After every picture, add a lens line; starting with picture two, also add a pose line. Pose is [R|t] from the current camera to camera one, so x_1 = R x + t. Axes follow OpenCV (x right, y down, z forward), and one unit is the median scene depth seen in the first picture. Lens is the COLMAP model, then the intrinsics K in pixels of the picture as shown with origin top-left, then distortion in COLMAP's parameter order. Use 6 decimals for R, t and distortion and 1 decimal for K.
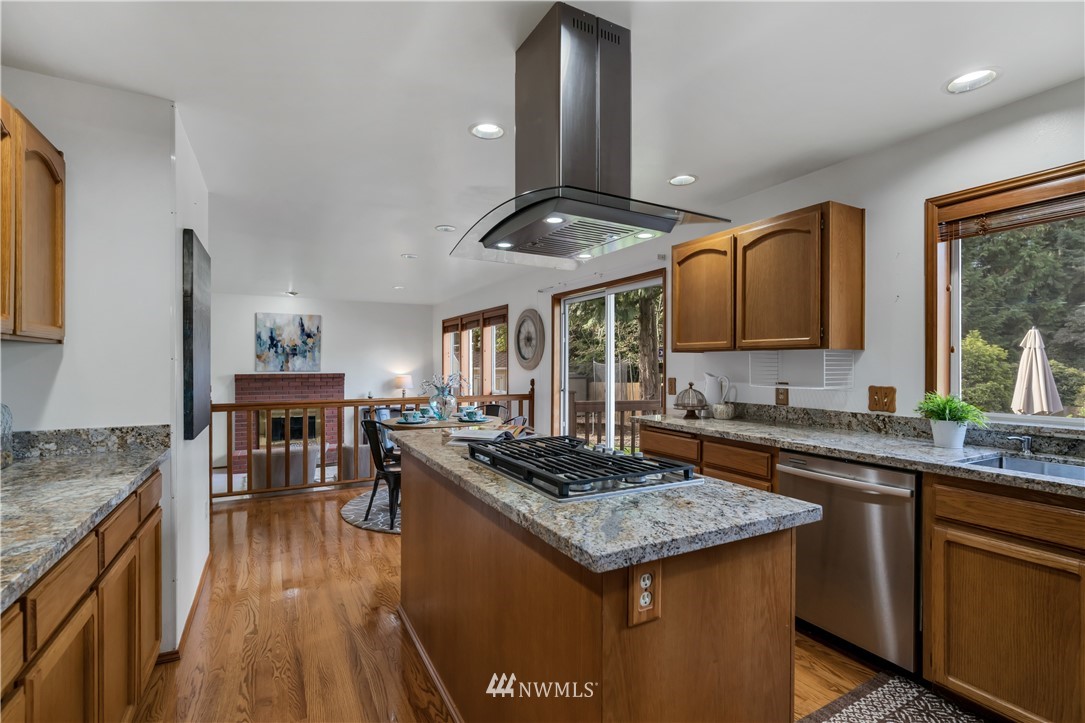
lens RADIAL K [[493.9, 0, 537.7], [0, 493.9, 358.7], [0, 0, 1]] dist [0.024170, 0.000563]
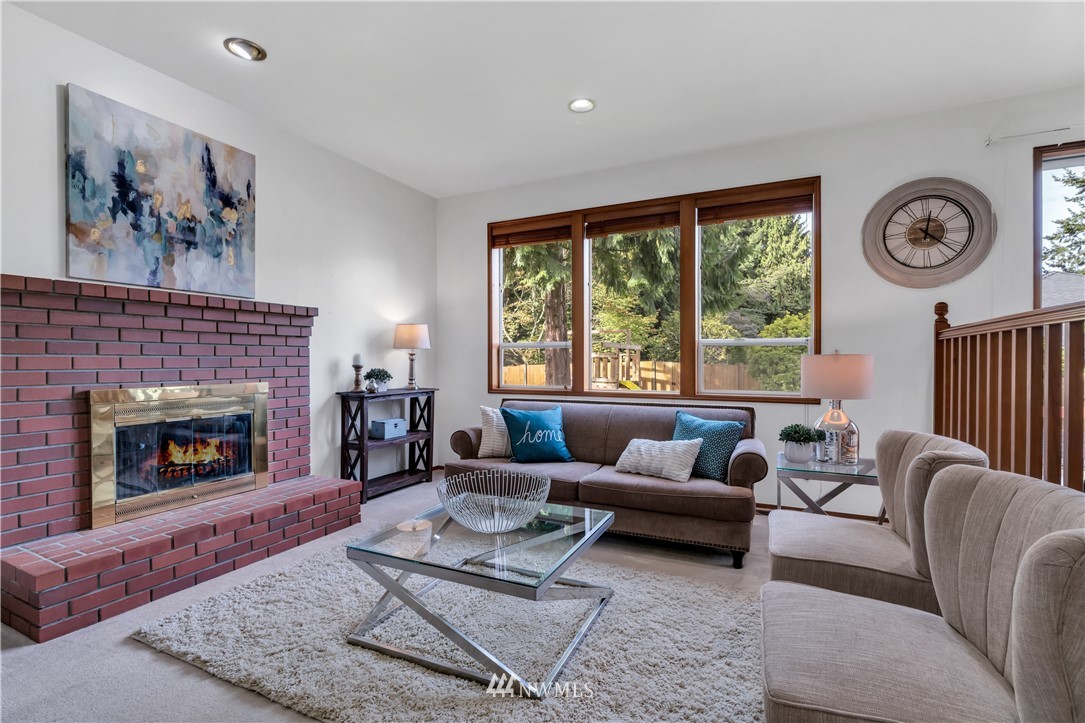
lens RADIAL K [[493.9, 0, 543.7], [0, 493.9, 365.4], [0, 0, 1]] dist [0.024170, 0.000563]
pose [[0.818305, -0.004947, 0.574763, -0.492931], [-0.010710, 0.999658, 0.023852, 0.070332], [-0.574685, -0.025674, 0.817972, 0.552291]]
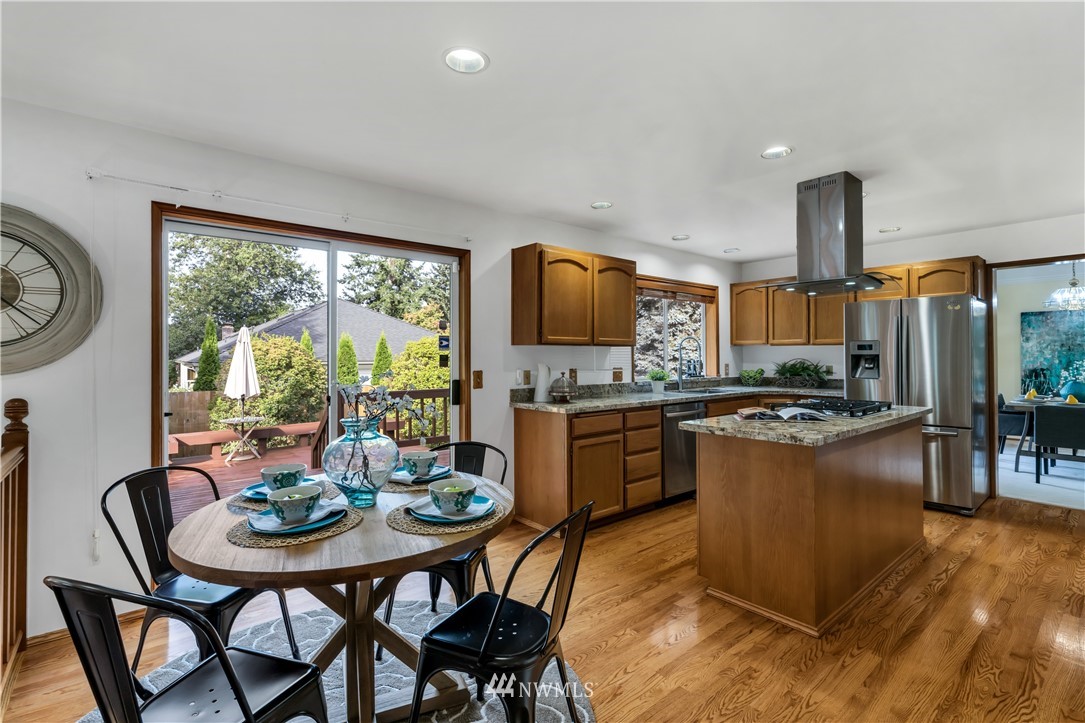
lens RADIAL K [[493.9, 0, 540.8], [0, 493.9, 357.3], [0, 0, 1]] dist [0.024170, 0.000563]
pose [[-0.172501, -0.007623, 0.984980, -0.313970], [-0.011339, 0.999919, 0.005753, 0.002892], [-0.984944, -0.010177, -0.172574, 0.480939]]
